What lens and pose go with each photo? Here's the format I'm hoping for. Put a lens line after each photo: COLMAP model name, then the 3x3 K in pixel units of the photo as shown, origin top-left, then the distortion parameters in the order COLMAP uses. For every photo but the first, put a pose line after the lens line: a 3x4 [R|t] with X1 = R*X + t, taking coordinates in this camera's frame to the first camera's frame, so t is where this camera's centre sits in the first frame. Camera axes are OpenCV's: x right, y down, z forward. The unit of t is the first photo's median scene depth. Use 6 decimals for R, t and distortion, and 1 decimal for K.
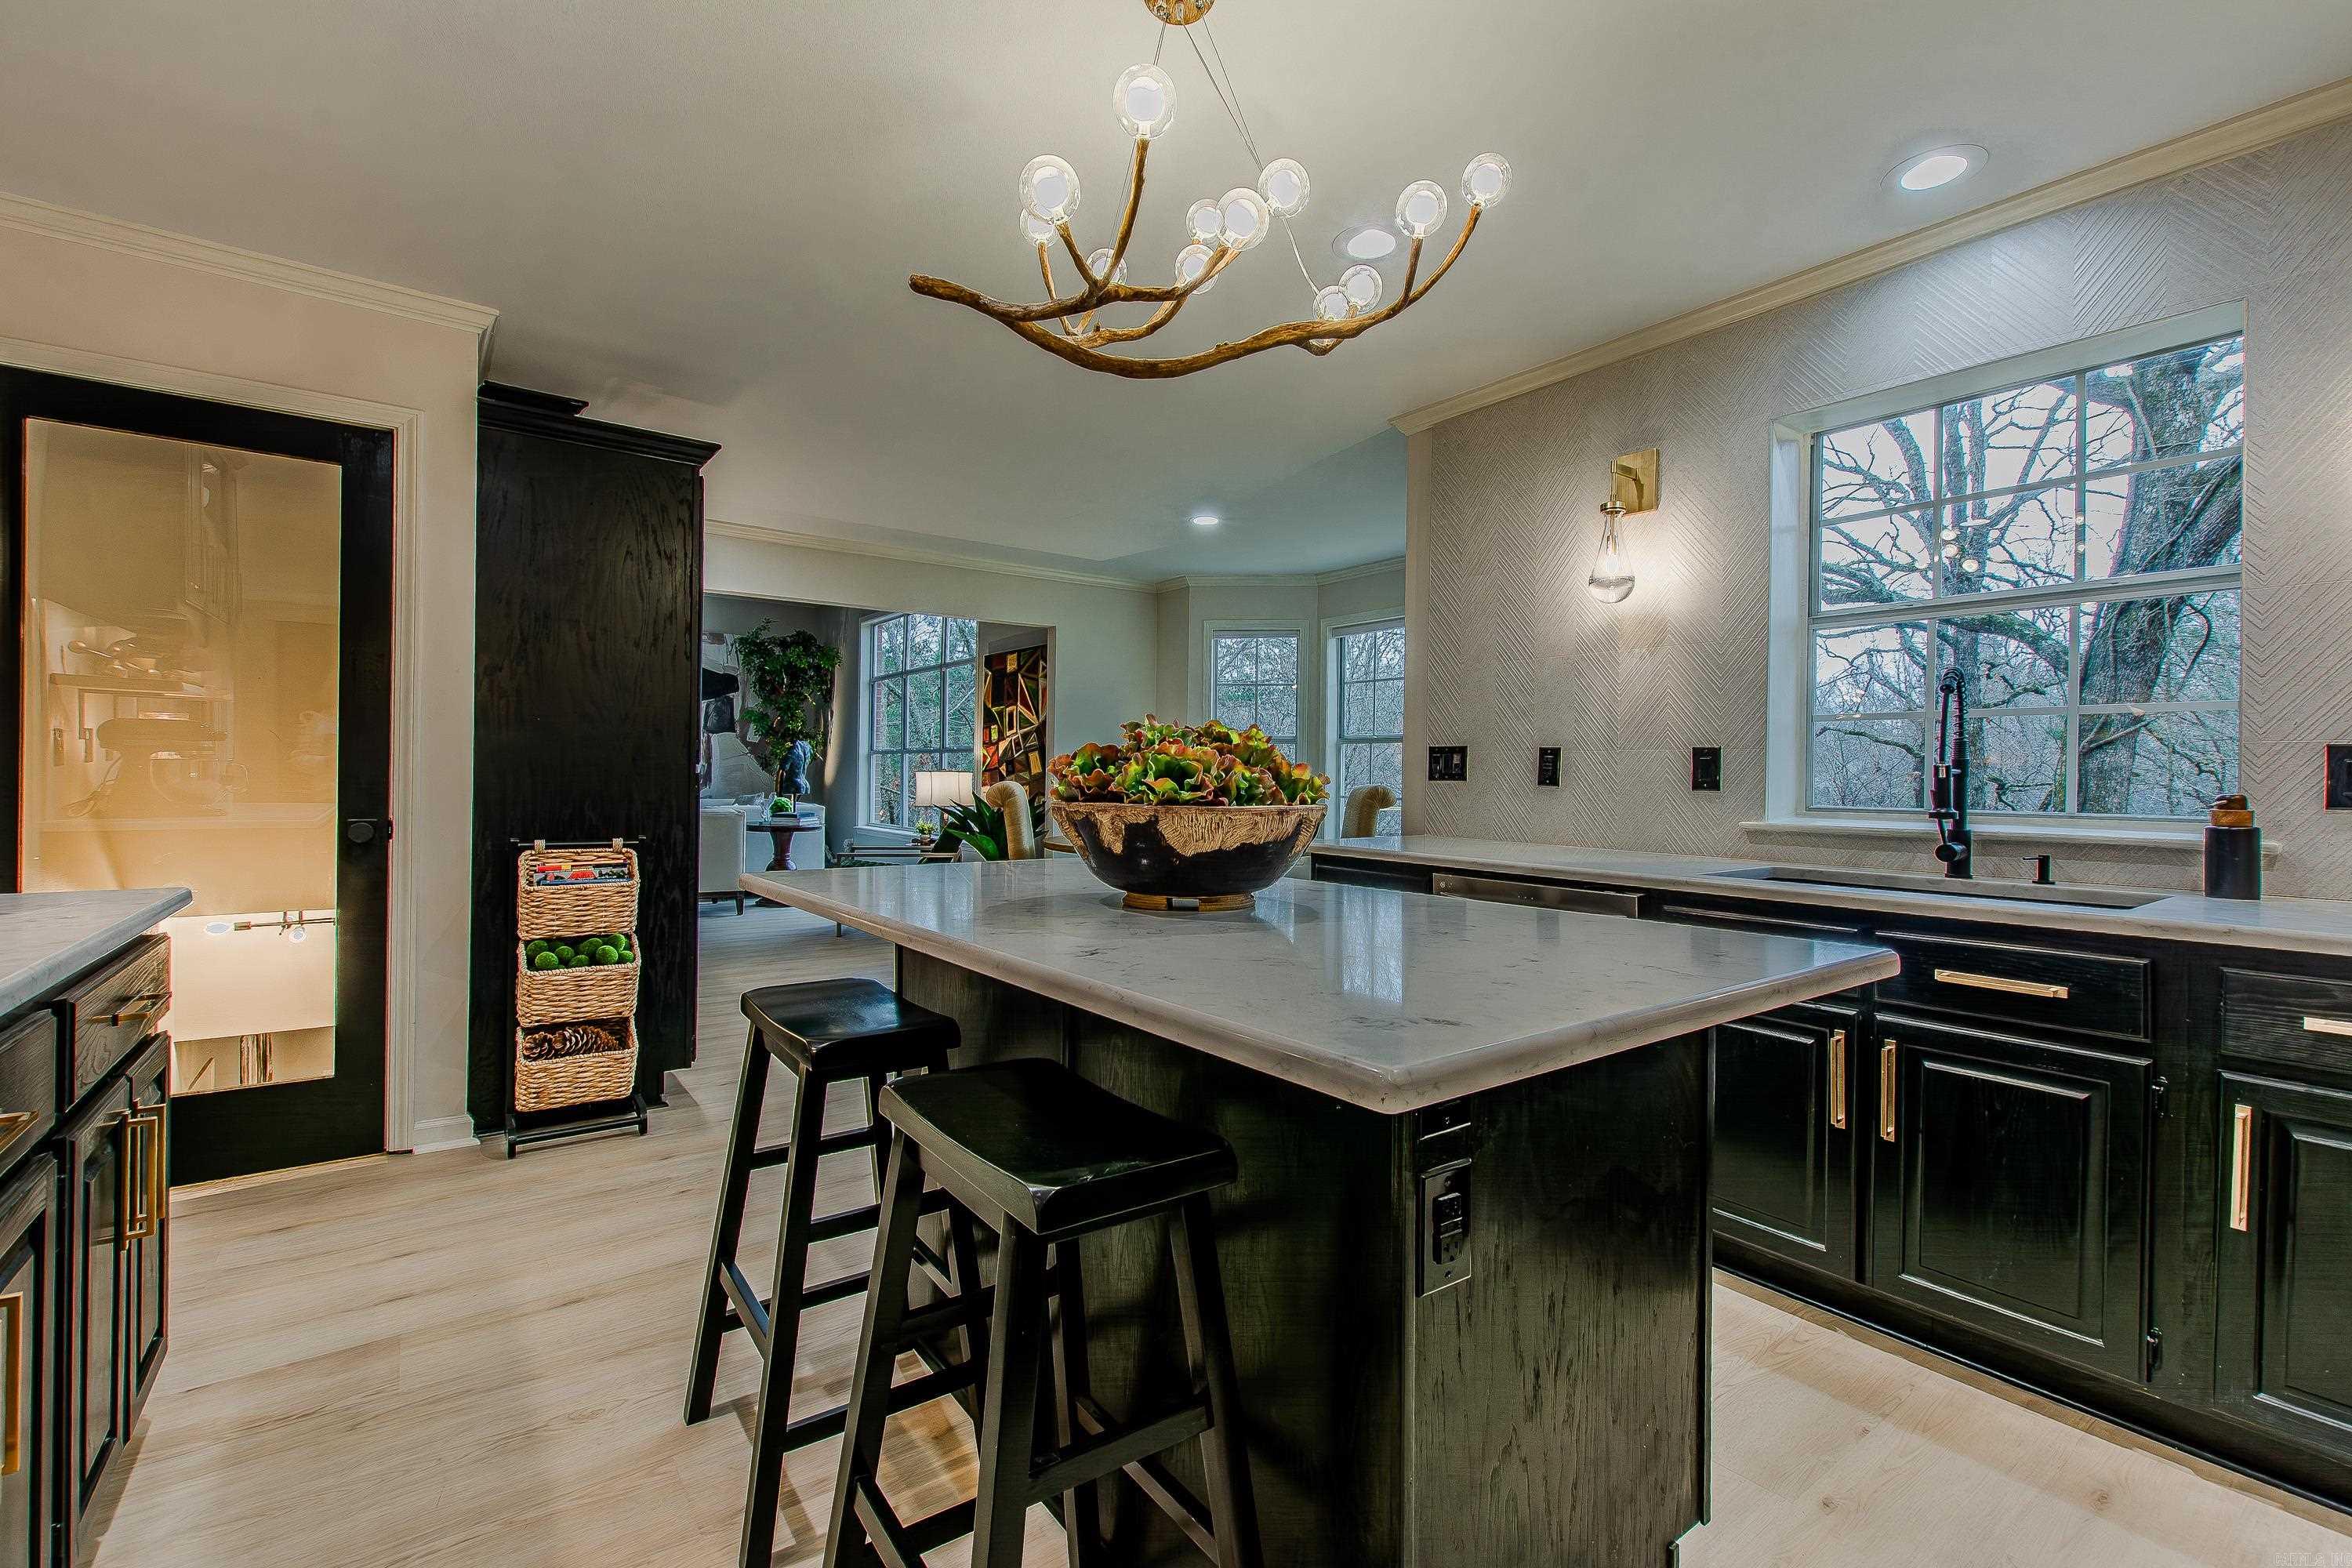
lens RADIAL K [[1032.9, 0, 1176.0], [0, 1032.9, 784.0], [0, 0, 1]] dist [-0.000081, -0.000034]
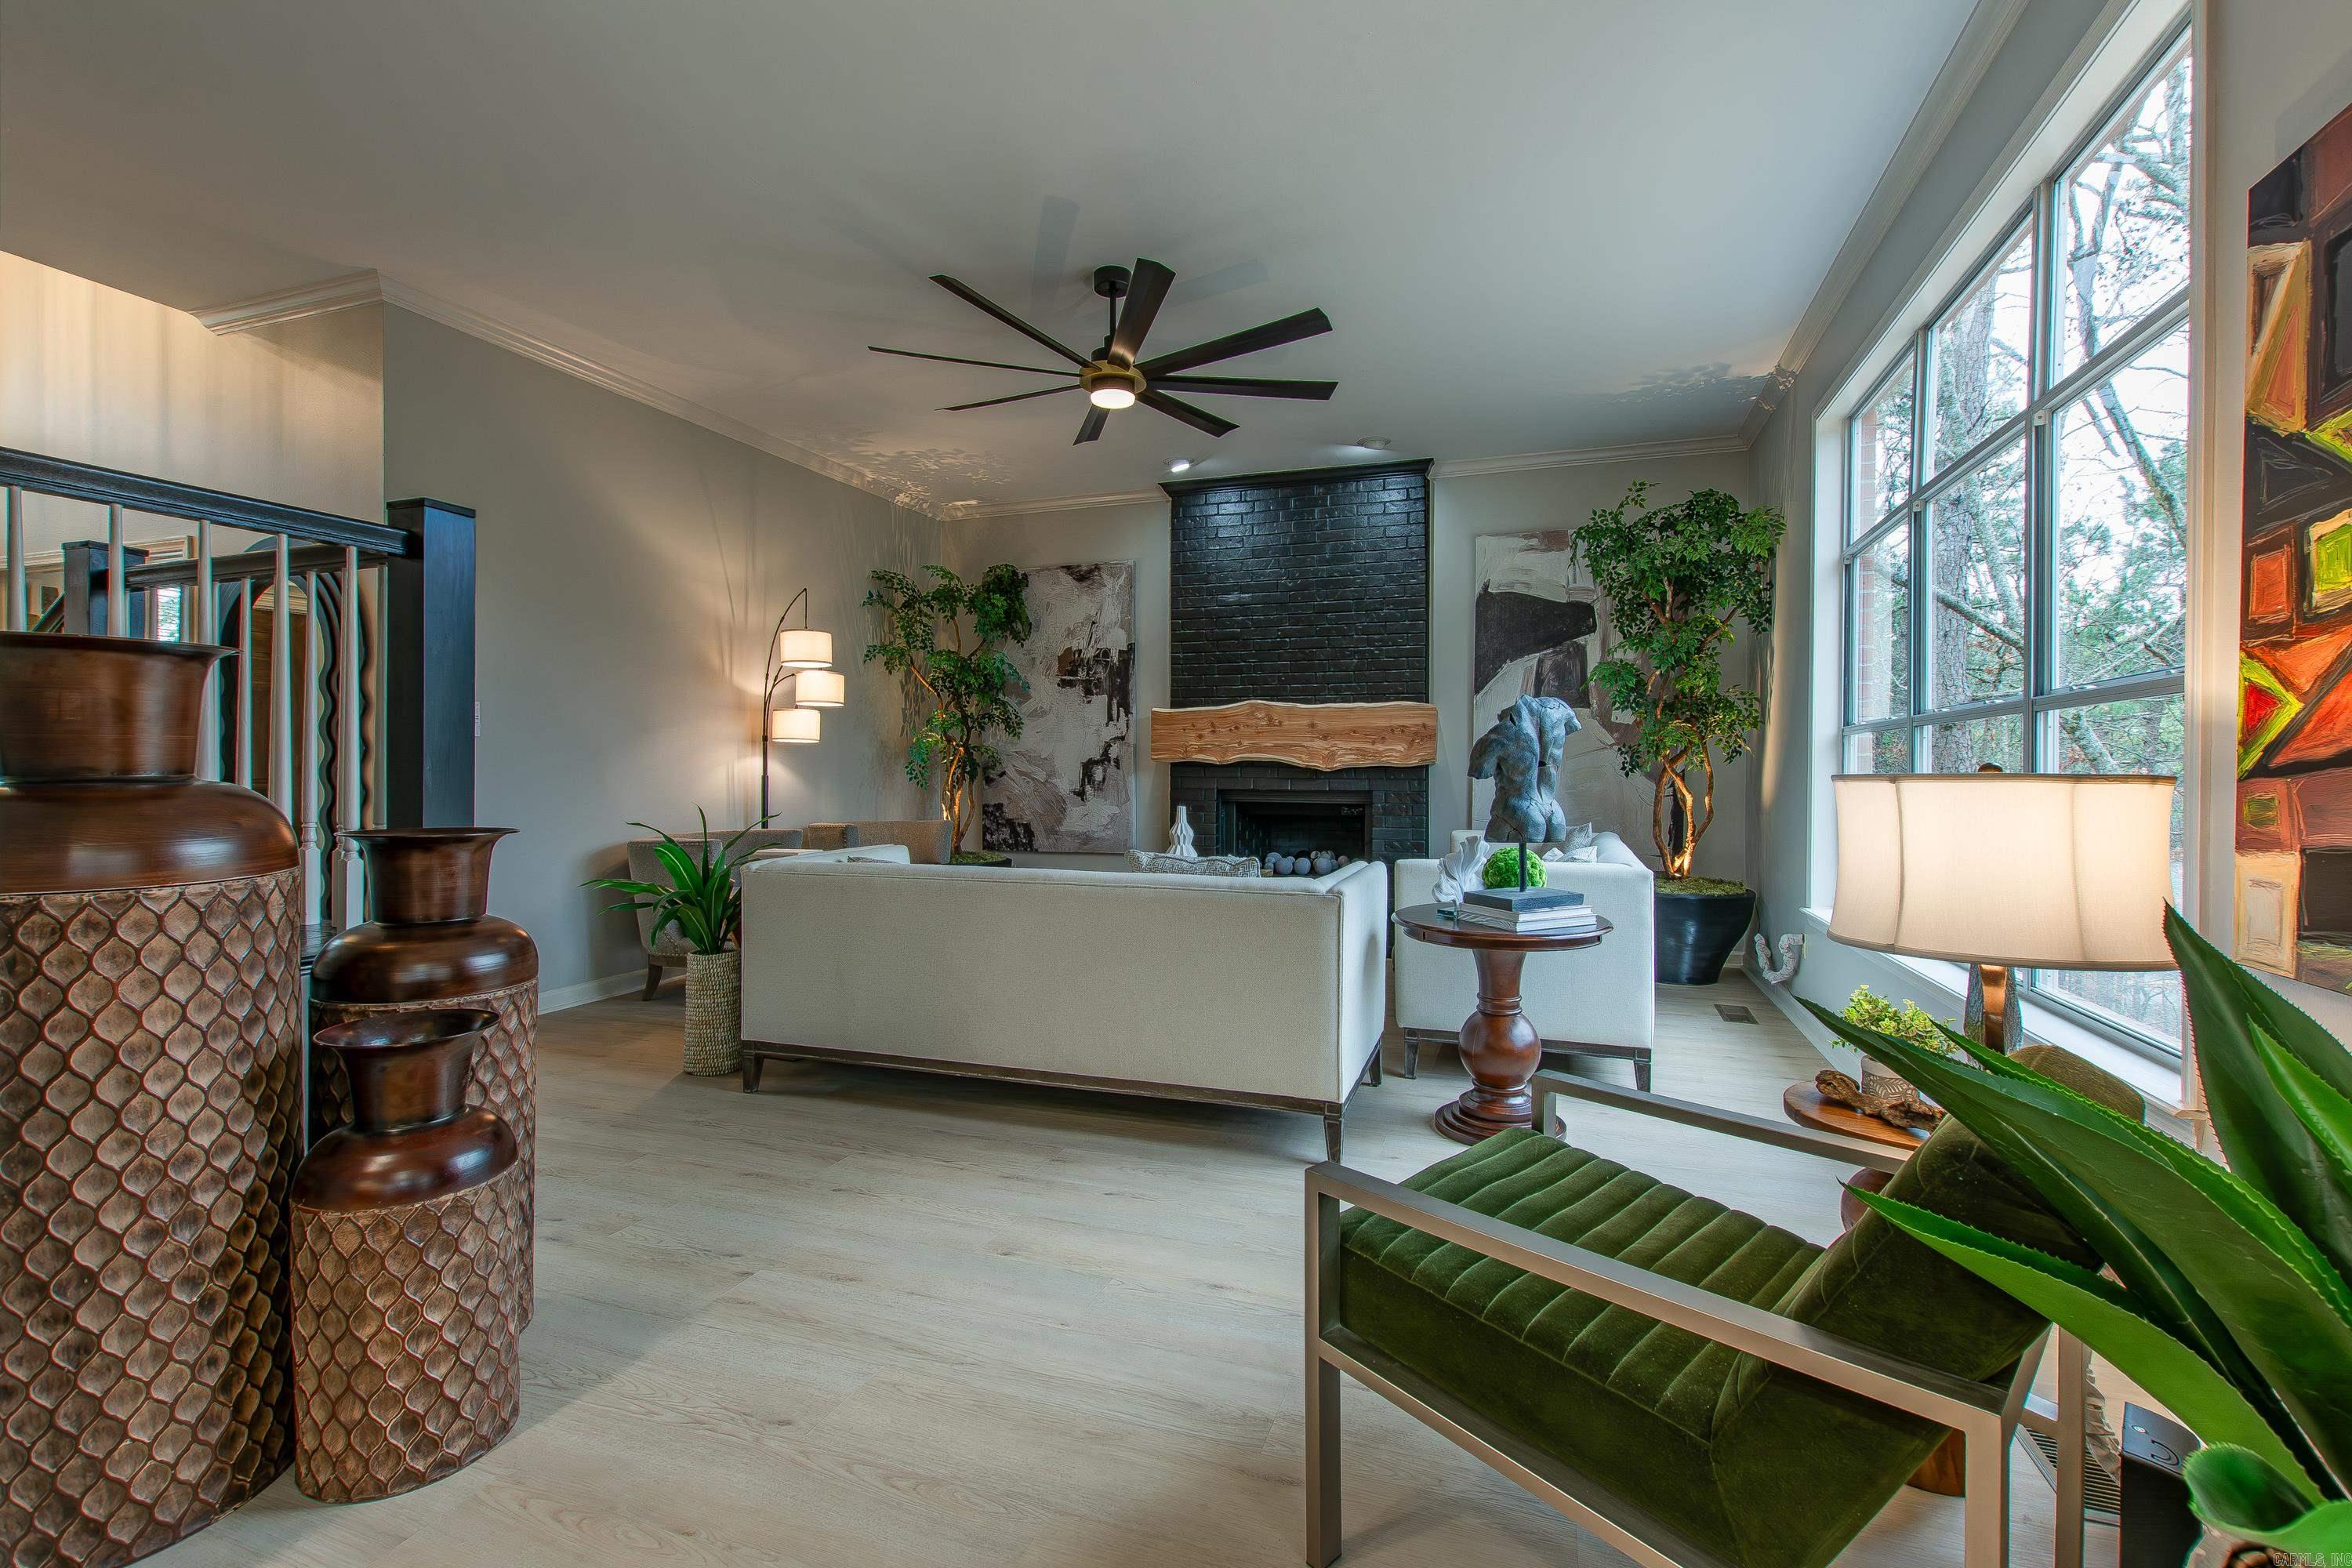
lens RADIAL K [[1032.9, 0, 1176.0], [0, 1032.9, 784.0], [0, 0, 1]] dist [-0.000081, -0.000034]
pose [[0.559666, -0.001545, -0.828717, -0.100350], [-0.003122, 0.999987, -0.003973, -0.007213], [0.828712, 0.004811, 0.559654, 0.525593]]
